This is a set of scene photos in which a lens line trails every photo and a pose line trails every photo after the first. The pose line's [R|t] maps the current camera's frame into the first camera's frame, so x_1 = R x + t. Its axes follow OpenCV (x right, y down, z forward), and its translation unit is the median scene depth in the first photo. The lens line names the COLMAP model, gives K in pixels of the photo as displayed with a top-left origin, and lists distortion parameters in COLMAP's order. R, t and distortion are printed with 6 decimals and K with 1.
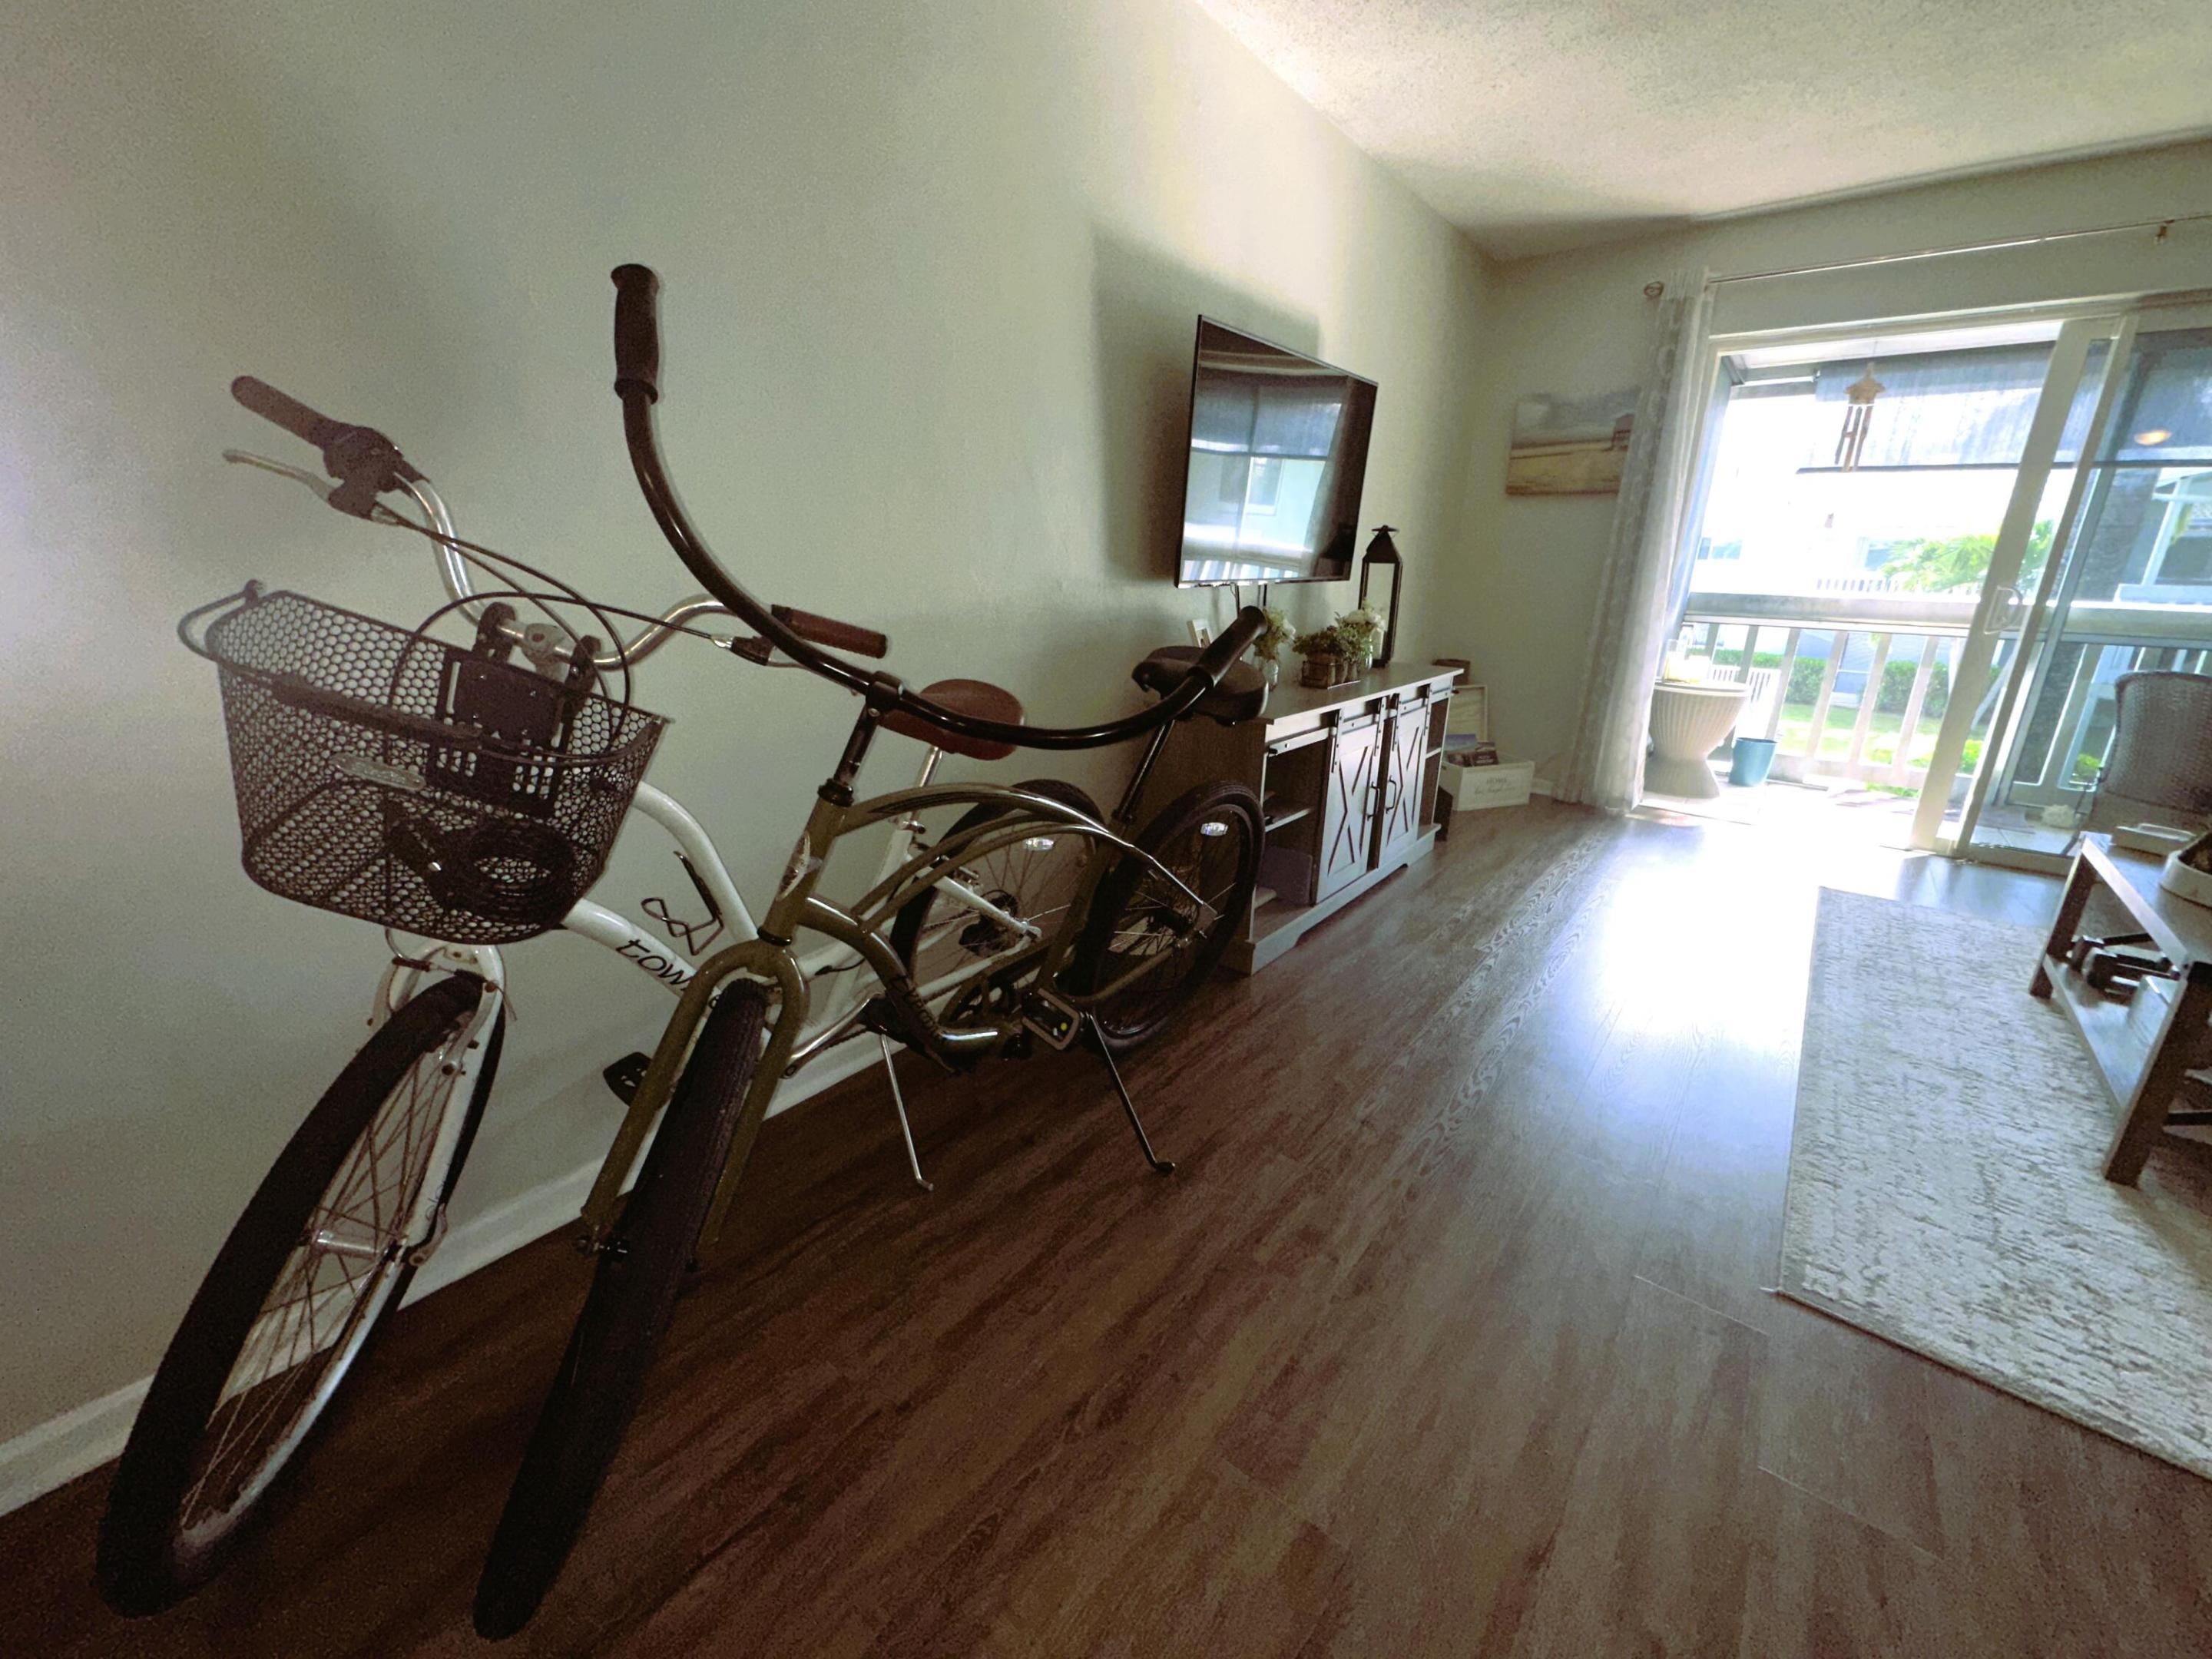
lens RADIAL K [[881.4, 0, 1108.3], [0, 881.4, 824.4], [0, 0, 1]] dist [-0.003041, 0.000108]
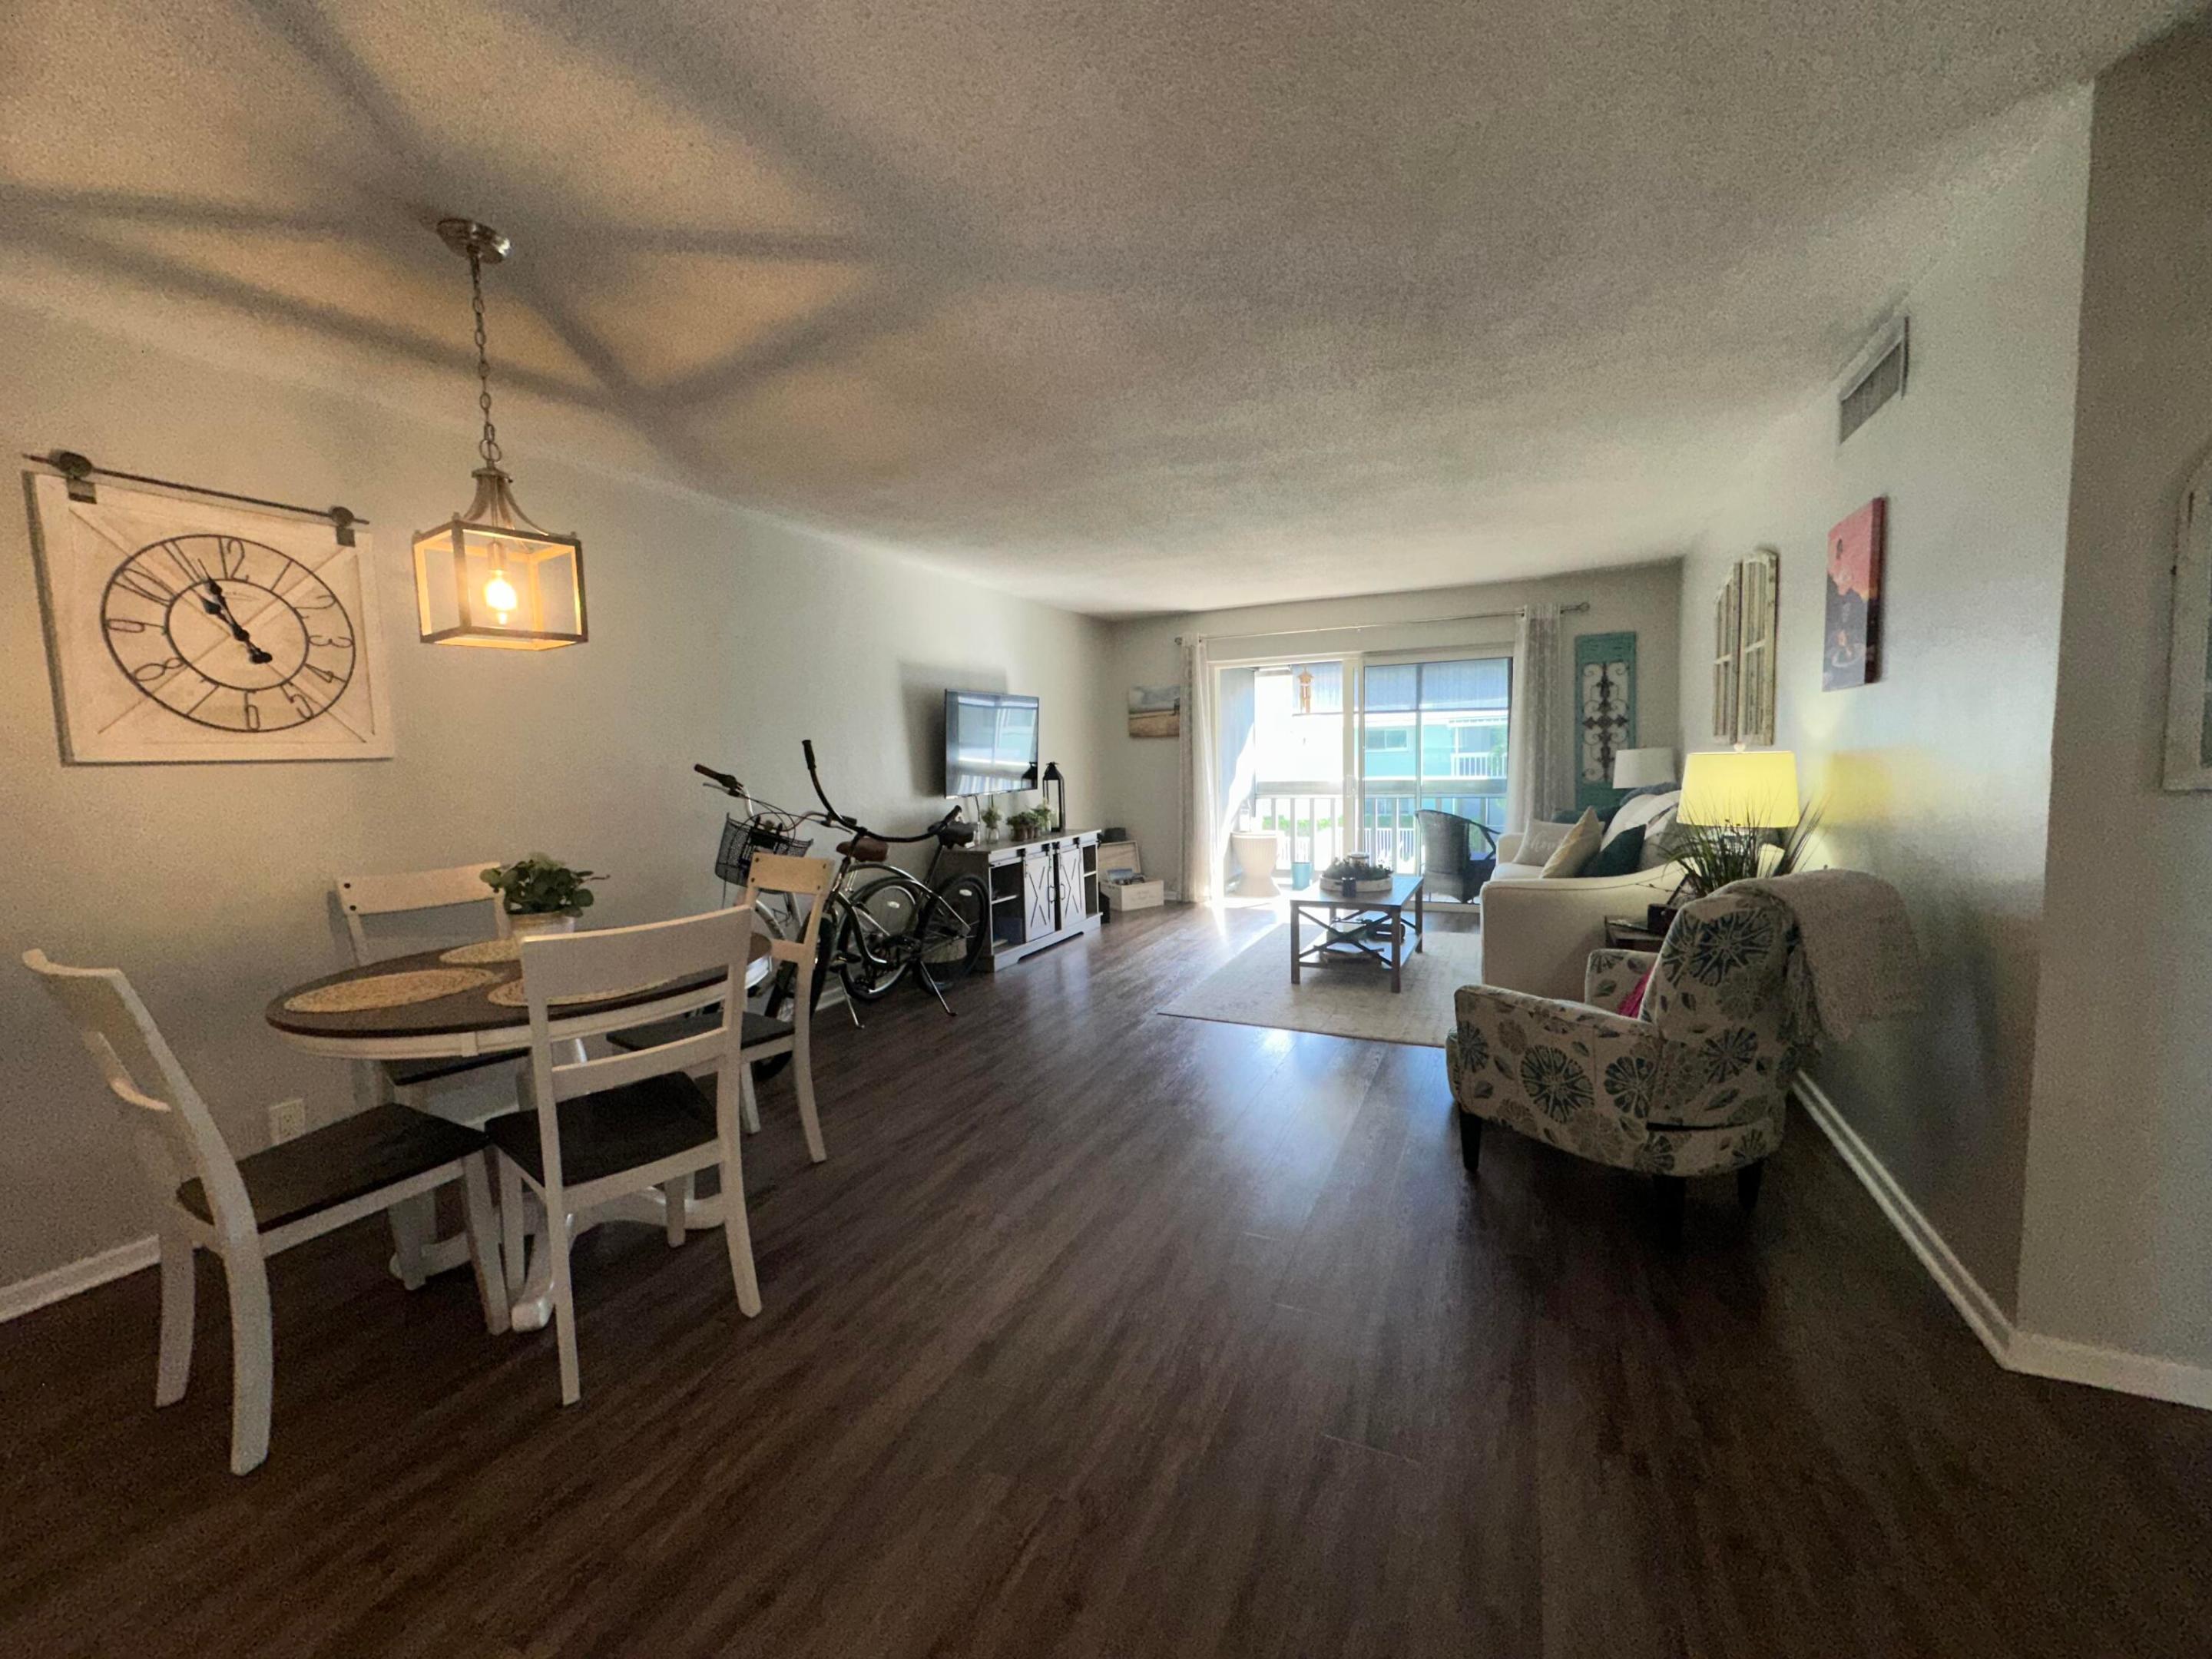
lens RADIAL K [[881.4, 0, 1107.3], [0, 881.4, 828.9], [0, 0, 1]] dist [-0.003041, 0.000108]
pose [[0.971155, -0.064457, 0.229571, -0.034904], [0.112595, 0.972637, -0.203221, 0.259872], [-0.210190, 0.223208, 0.951839, -1.017040]]
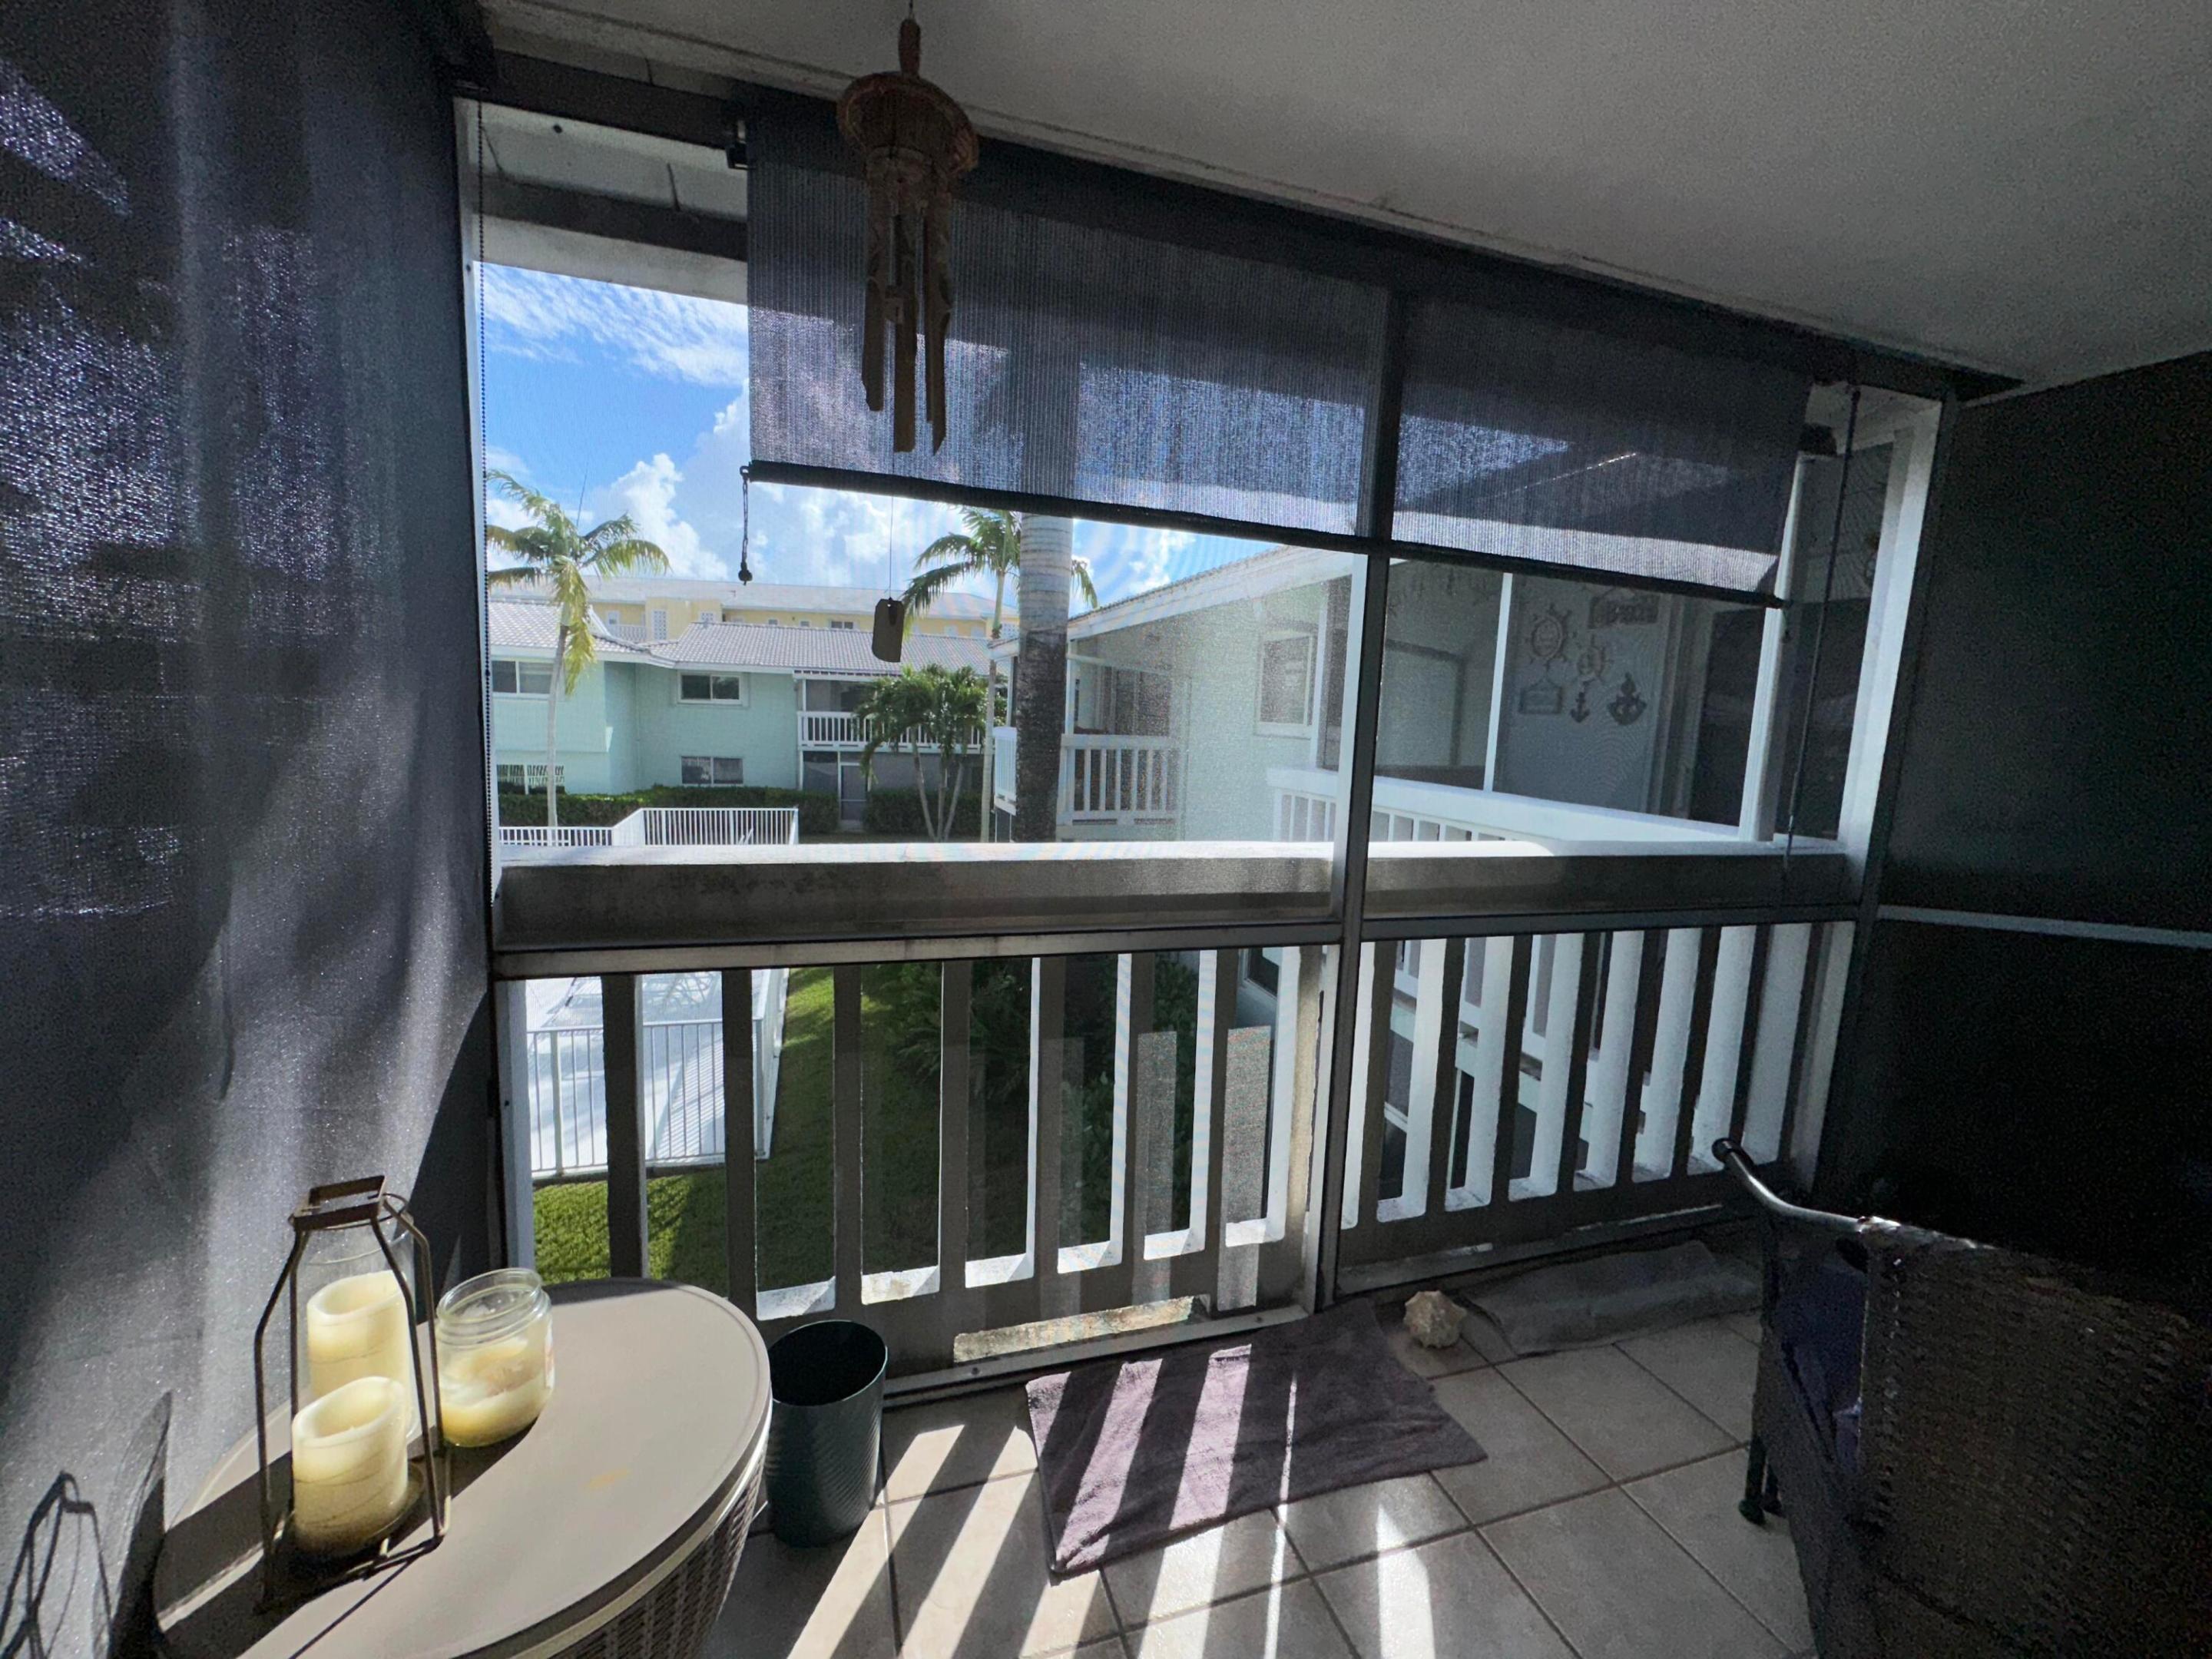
lens RADIAL K [[881.4, 0, 1105.2], [0, 881.4, 825.4], [0, 0, 1]] dist [-0.003041, 0.000108]
pose [[0.551152, -0.105422, 0.827718, 0.961928], [0.223356, 0.974426, -0.024619, -0.419772], [-0.803955, 0.198445, 0.560604, 1.242485]]
